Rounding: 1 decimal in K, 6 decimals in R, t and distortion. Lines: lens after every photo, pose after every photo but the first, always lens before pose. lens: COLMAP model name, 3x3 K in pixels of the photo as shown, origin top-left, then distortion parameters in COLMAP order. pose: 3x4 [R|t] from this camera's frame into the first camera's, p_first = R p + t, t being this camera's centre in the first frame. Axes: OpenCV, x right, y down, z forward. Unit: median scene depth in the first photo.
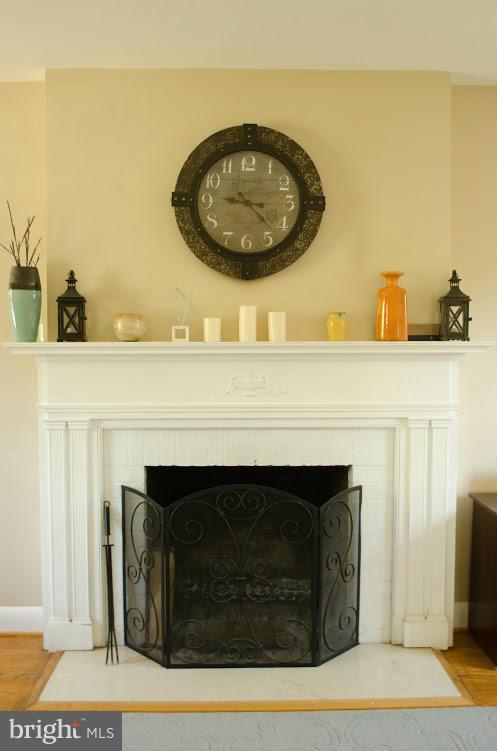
lens RADIAL K [[888.6, 0, 248.5], [0, 888.6, 375.5], [0, 0, 1]] dist [-0.091594, 0.007513]
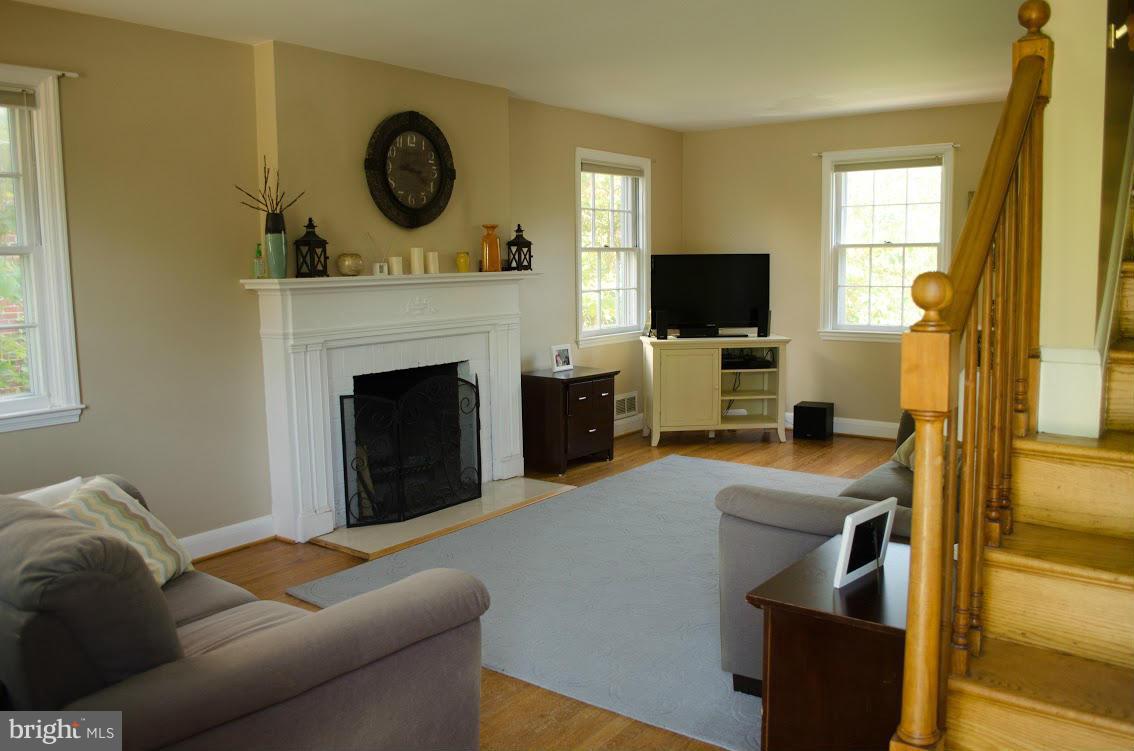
lens RADIAL K [[894.2, 0, 567.0], [0, 894.2, 375.5], [0, 0, 1]] dist [-0.076285, 0.002652]
pose [[0.618301, -0.107938, 0.778494, -0.933561], [0.057473, 0.994082, 0.092183, 0.003086], [-0.783837, -0.012254, 0.620846, -0.021351]]
